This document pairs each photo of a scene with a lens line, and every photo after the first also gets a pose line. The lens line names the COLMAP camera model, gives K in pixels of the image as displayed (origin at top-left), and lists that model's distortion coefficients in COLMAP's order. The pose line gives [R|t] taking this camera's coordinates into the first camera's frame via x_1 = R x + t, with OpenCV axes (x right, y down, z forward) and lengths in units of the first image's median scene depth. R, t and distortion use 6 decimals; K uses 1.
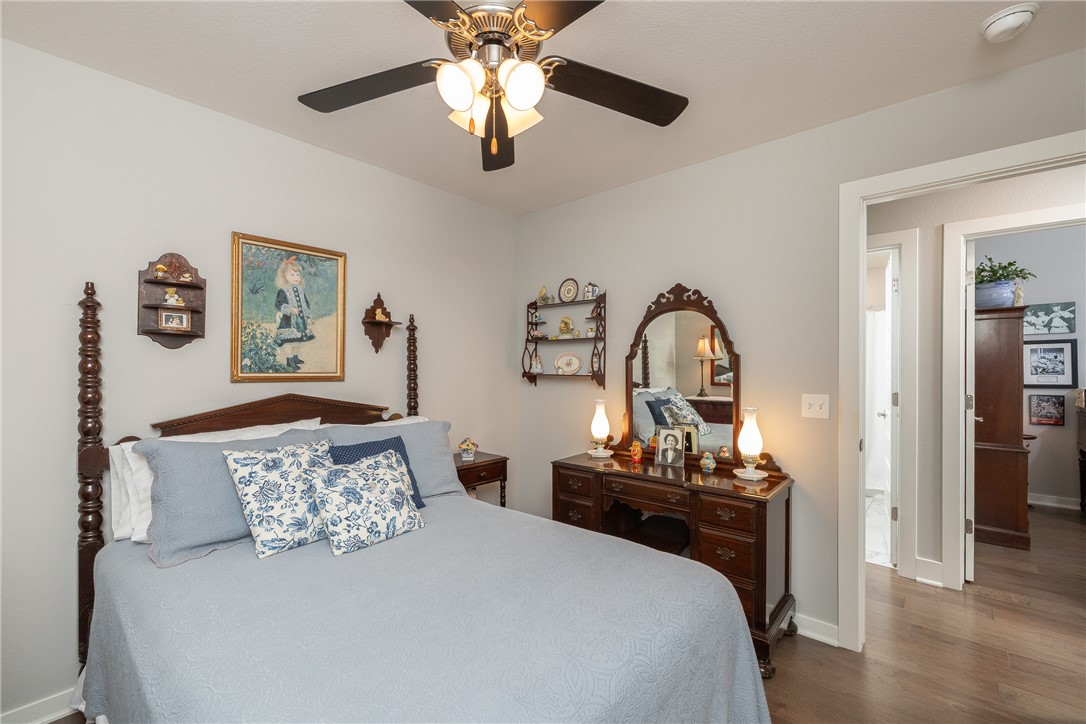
lens RADIAL K [[468.0, 0, 534.8], [0, 468.0, 367.9], [0, 0, 1]] dist [-0.001054, -0.001162]
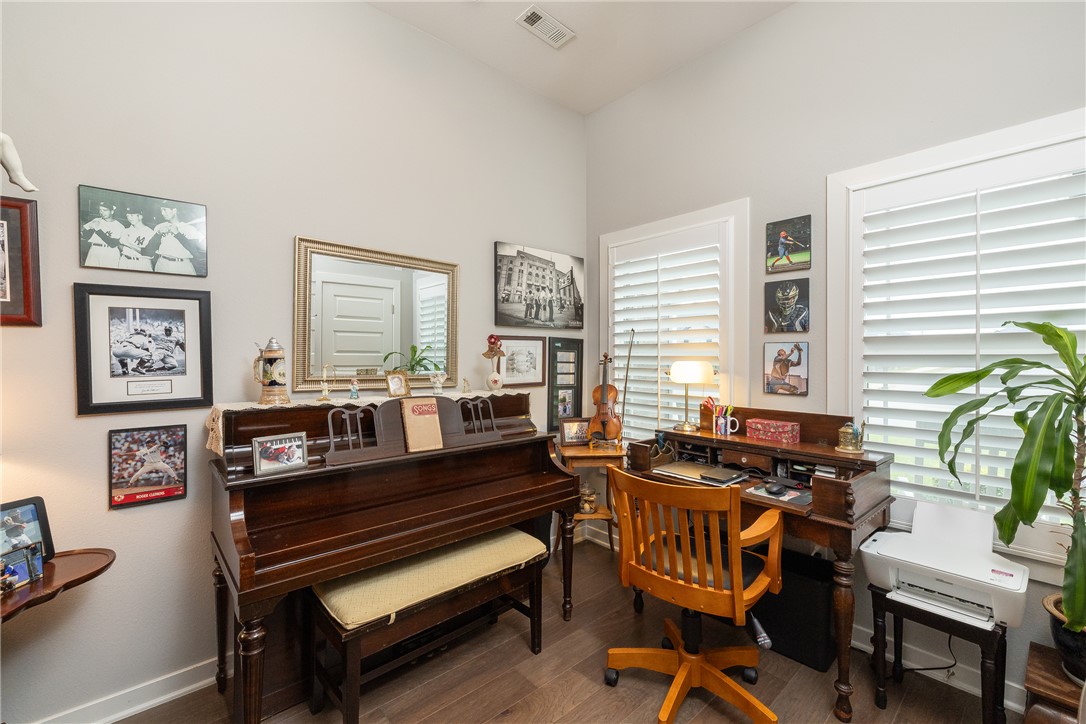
lens RADIAL K [[468.0, 0, 542.6], [0, 468.0, 360.4], [0, 0, 1]] dist [-0.001054, -0.001162]
pose [[0.133708, -0.008766, 0.990982, 0.680612], [-0.000746, 0.999960, 0.008946, -0.001985], [-0.991020, -0.001935, 0.133696, 0.559587]]
